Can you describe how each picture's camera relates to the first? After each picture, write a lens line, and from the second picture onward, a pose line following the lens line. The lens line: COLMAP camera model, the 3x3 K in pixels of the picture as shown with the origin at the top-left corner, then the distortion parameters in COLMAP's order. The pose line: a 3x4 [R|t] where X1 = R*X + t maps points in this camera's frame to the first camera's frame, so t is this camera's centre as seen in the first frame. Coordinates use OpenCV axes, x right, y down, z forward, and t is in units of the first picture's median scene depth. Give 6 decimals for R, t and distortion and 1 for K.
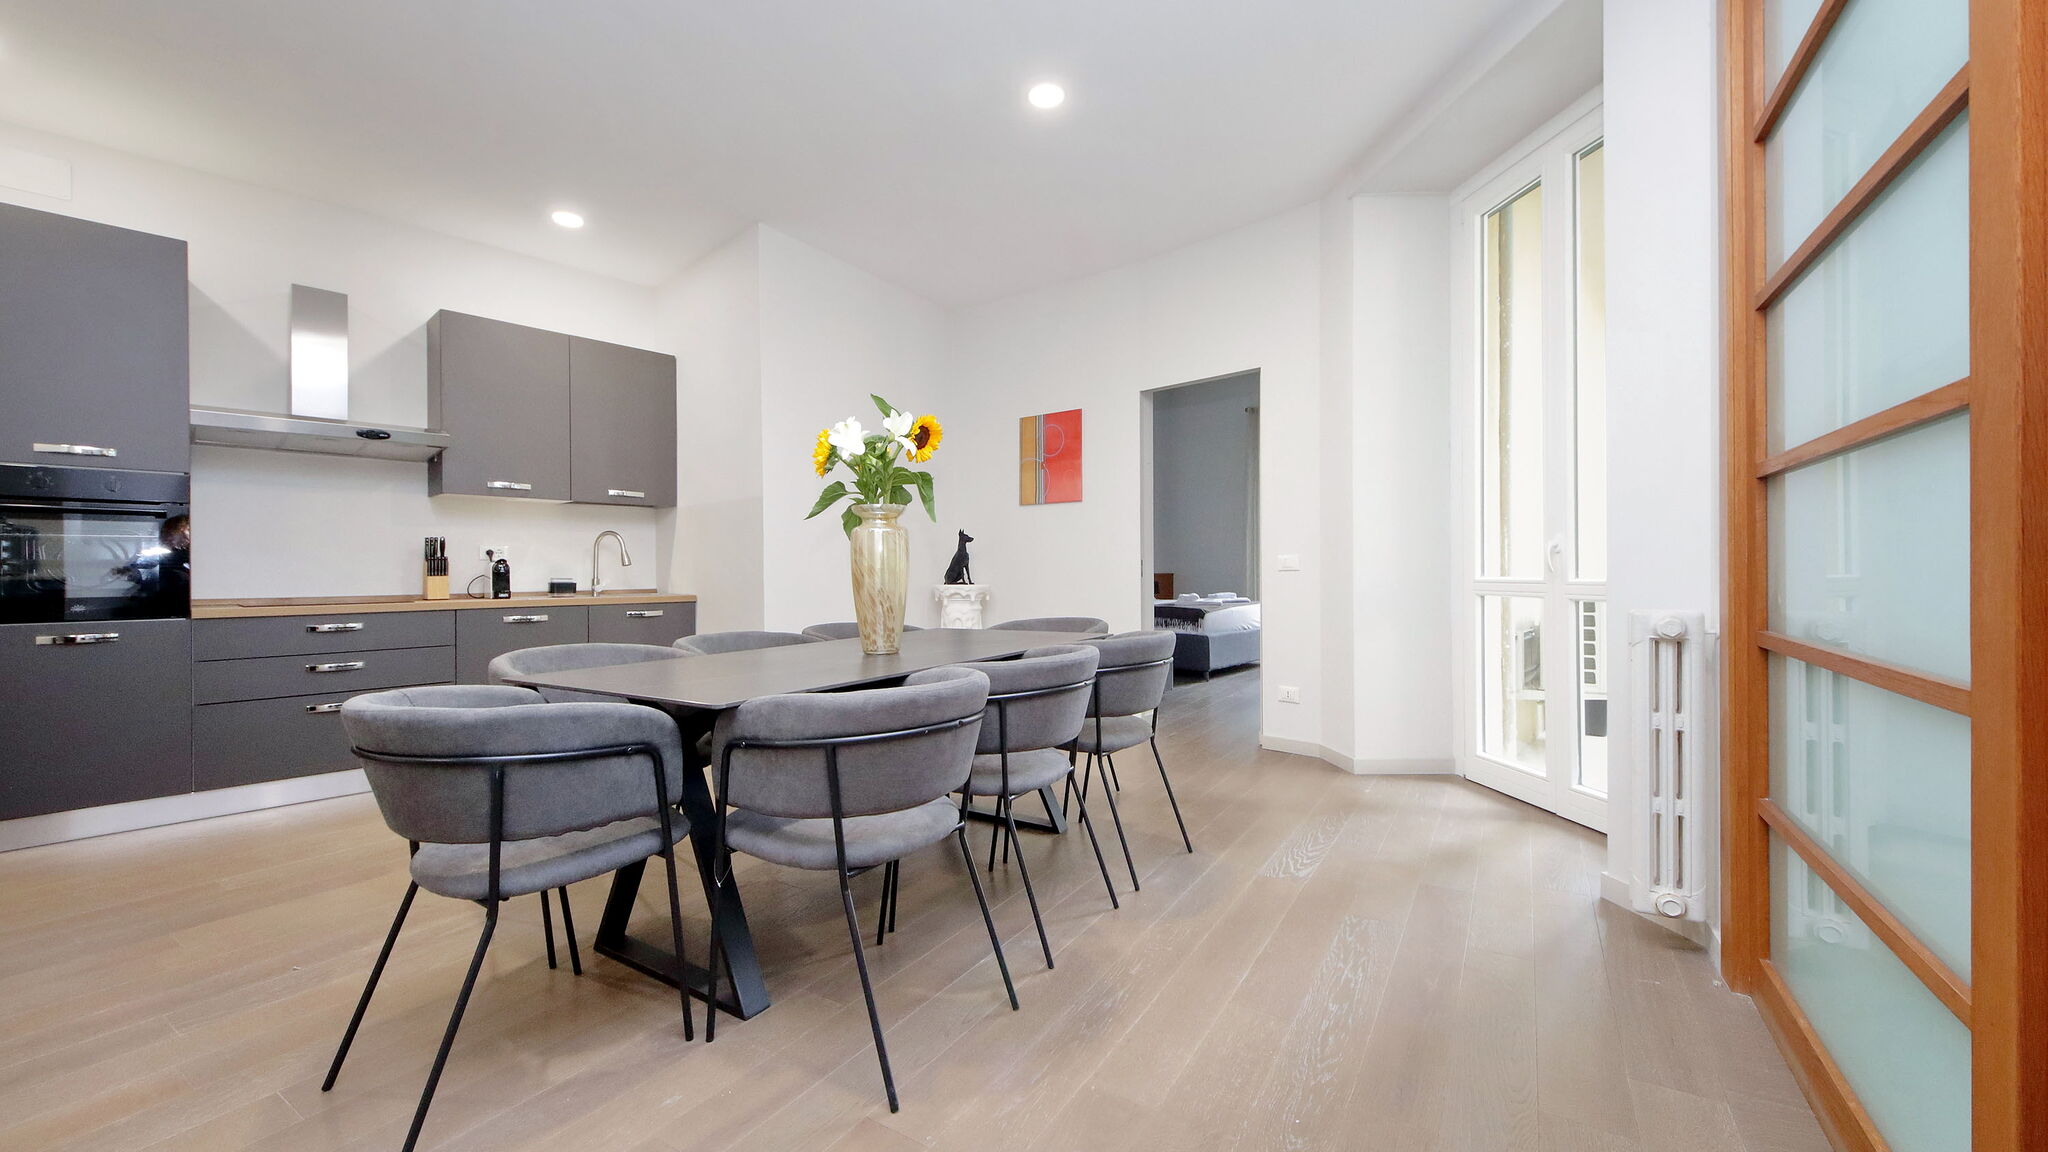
lens RADIAL K [[781.1, 0, 1036.4], [0, 781.1, 573.8], [0, 0, 1]] dist [0.021302, -0.000209]
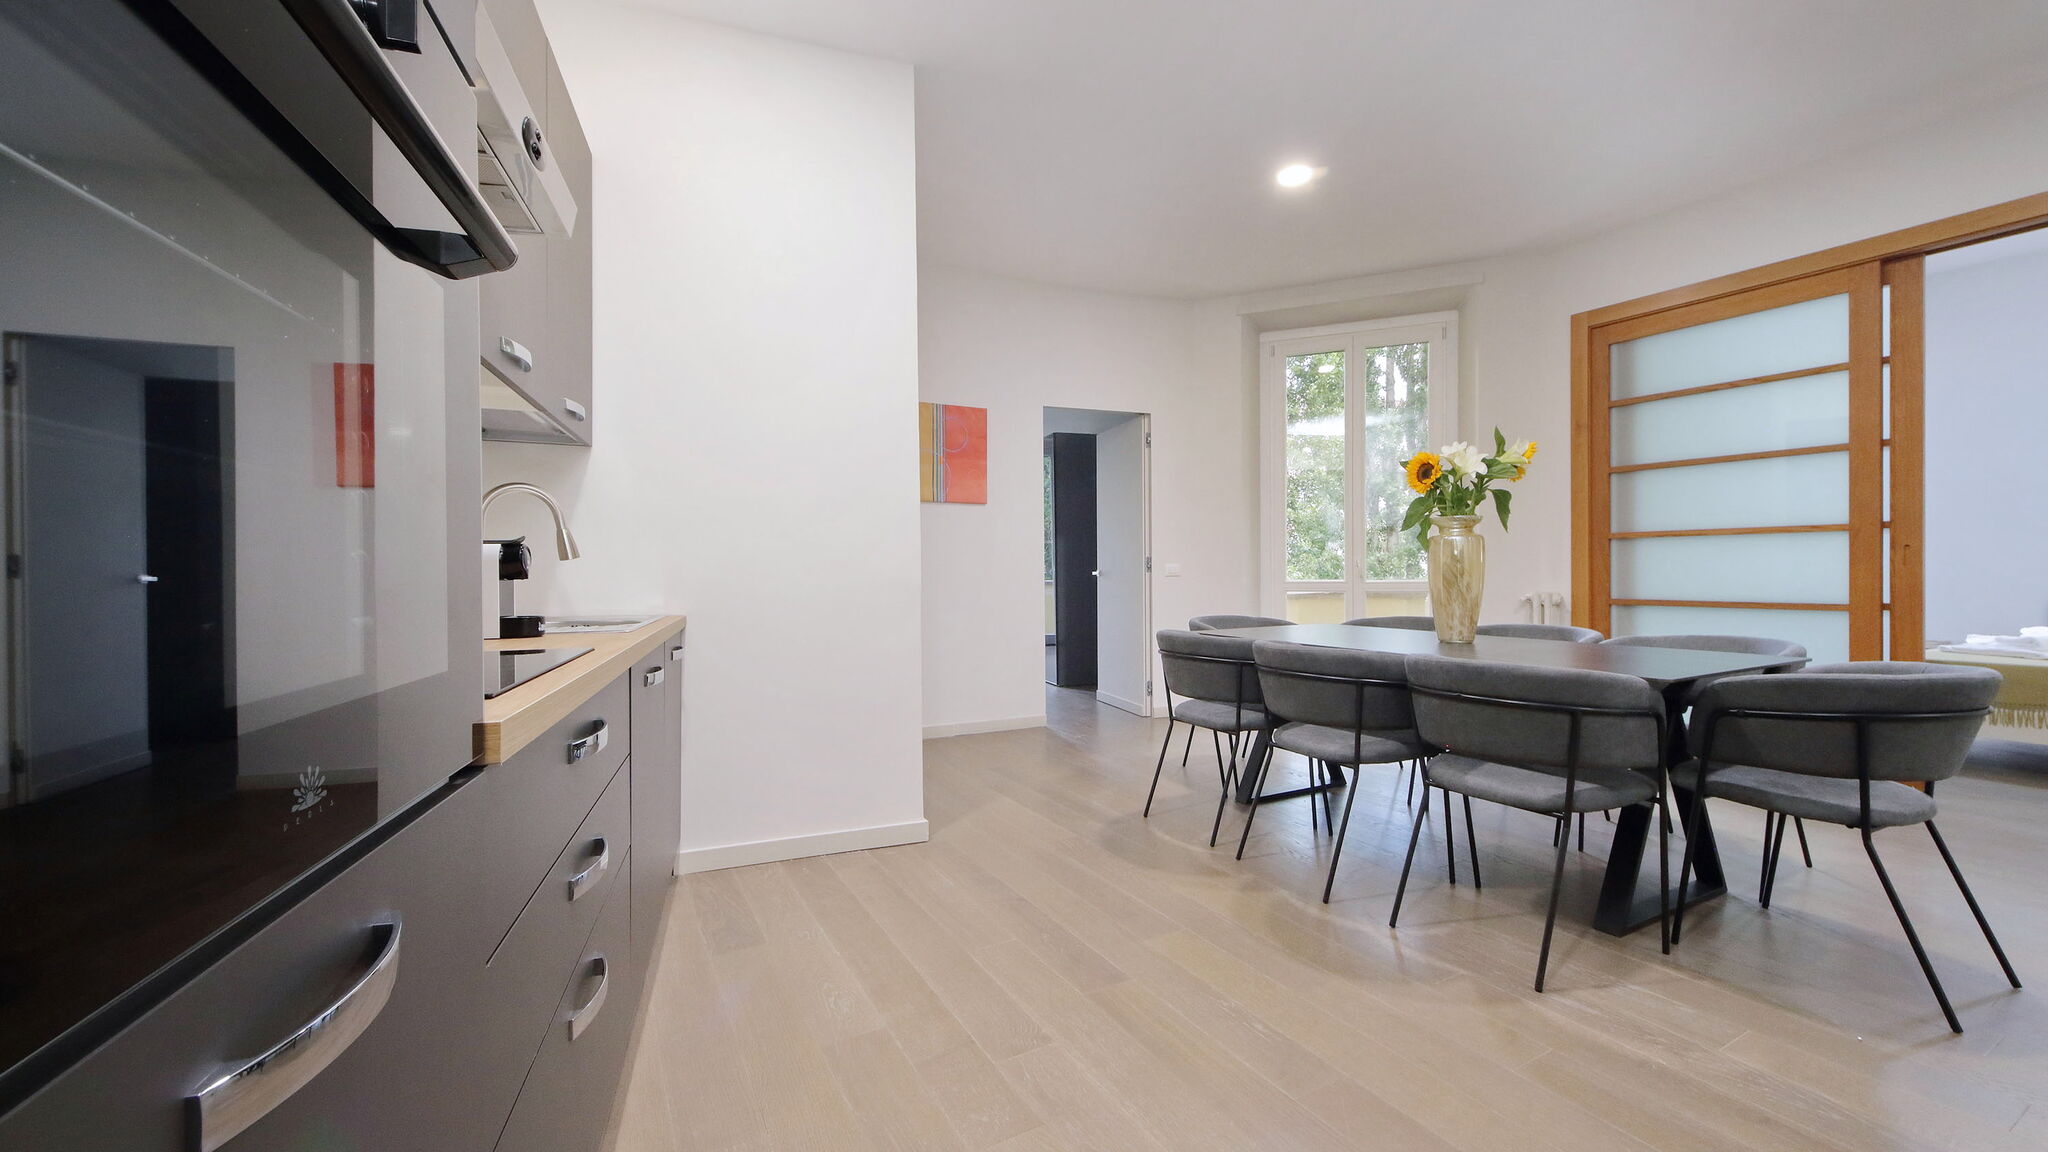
lens RADIAL K [[781.1, 0, 1036.4], [0, 781.1, 573.8], [0, 0, 1]] dist [0.021302, -0.000209]
pose [[0.482198, 0.006185, 0.876040, -0.811483], [0.006153, 0.999927, -0.010446, 0.004077], [-0.876041, 0.010427, 0.482125, 0.514278]]
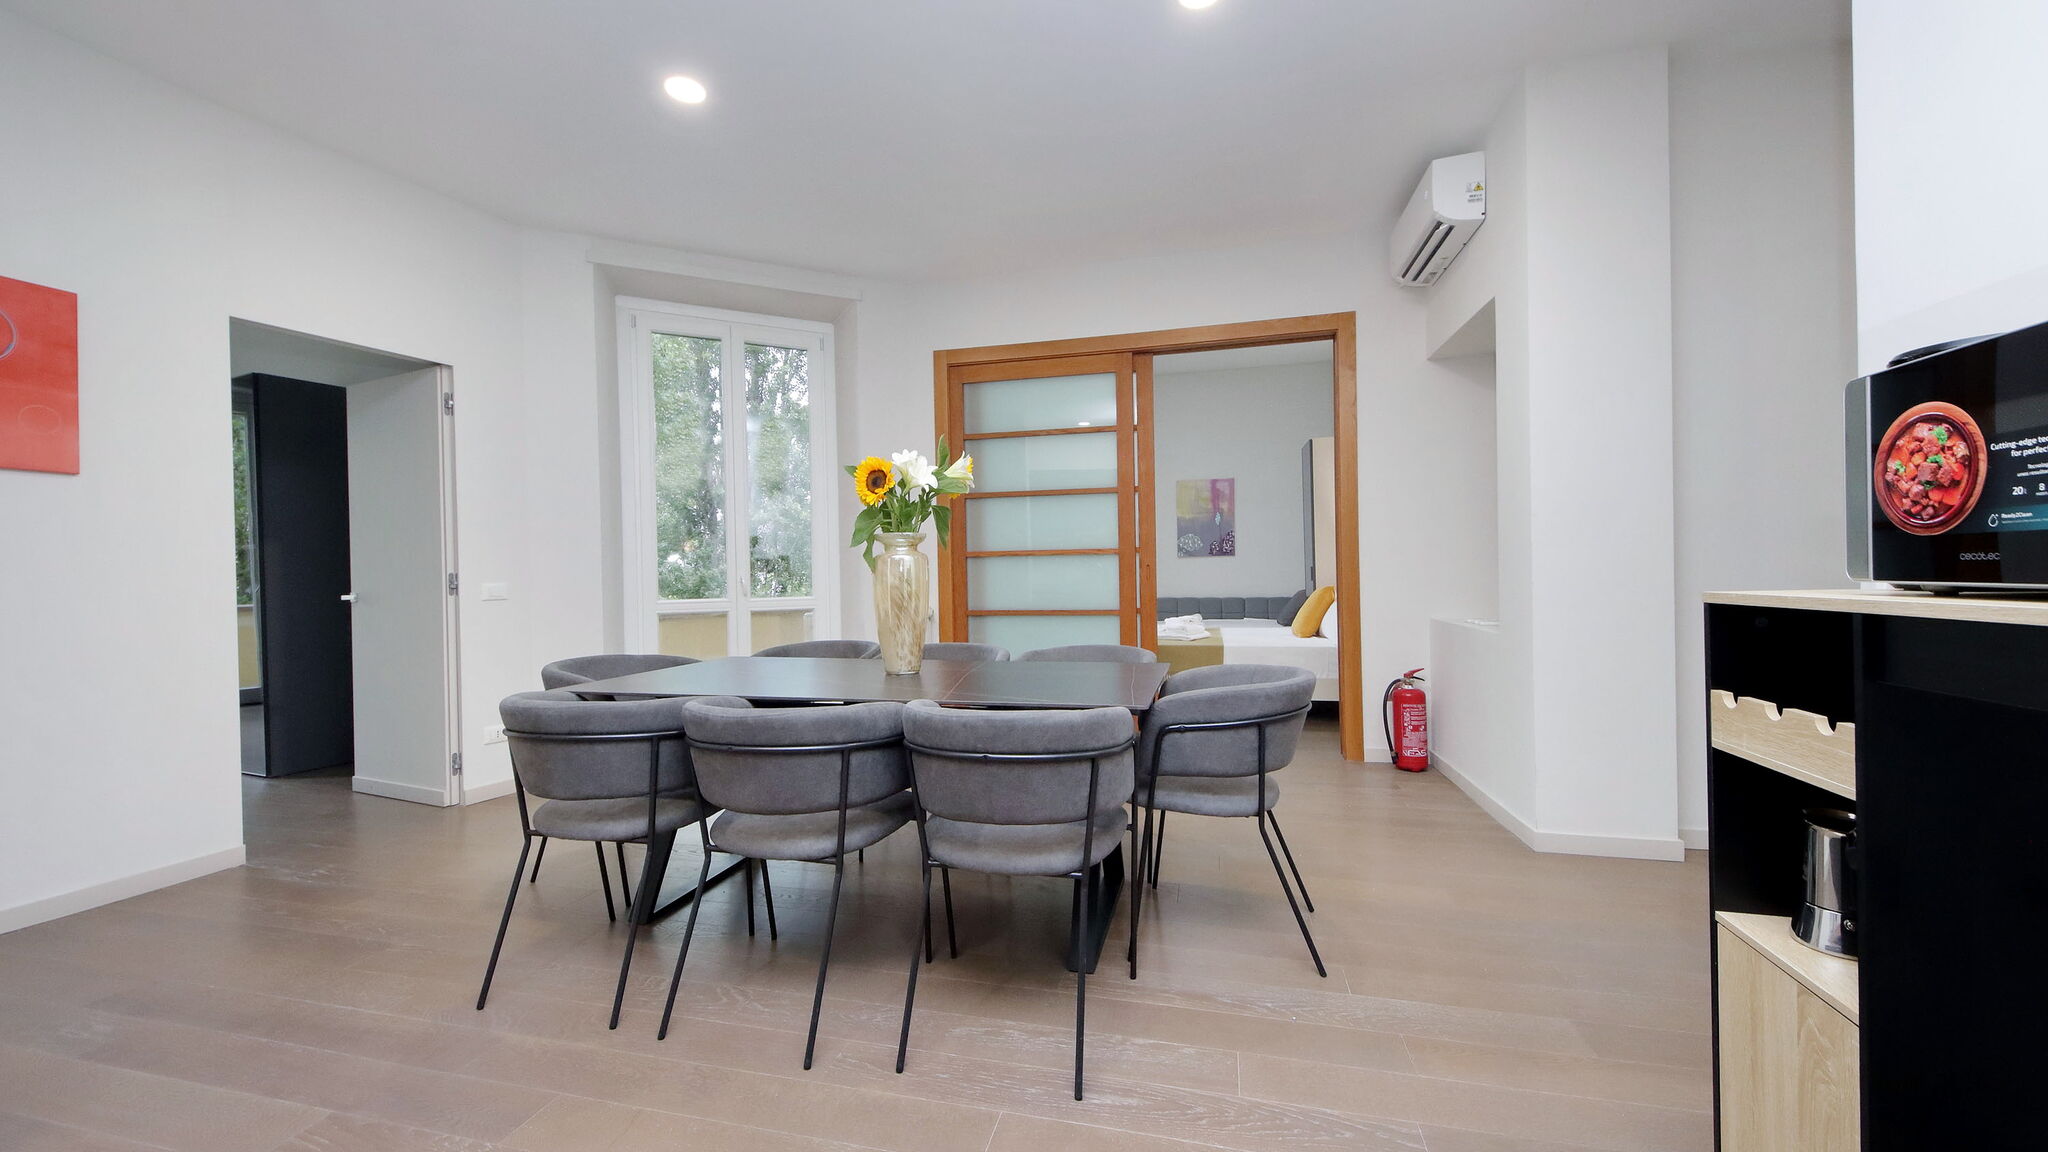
lens RADIAL K [[756.5, 0, 1022.2], [0, 756.5, 581.6], [0, 0, 1]] dist [0.019471, -0.010759]
pose [[-0.302198, 0.006548, 0.953223, -0.642412], [0.023836, 0.999716, 0.000689, -0.009631], [-0.952947, 0.022929, -0.302268, 0.604325]]
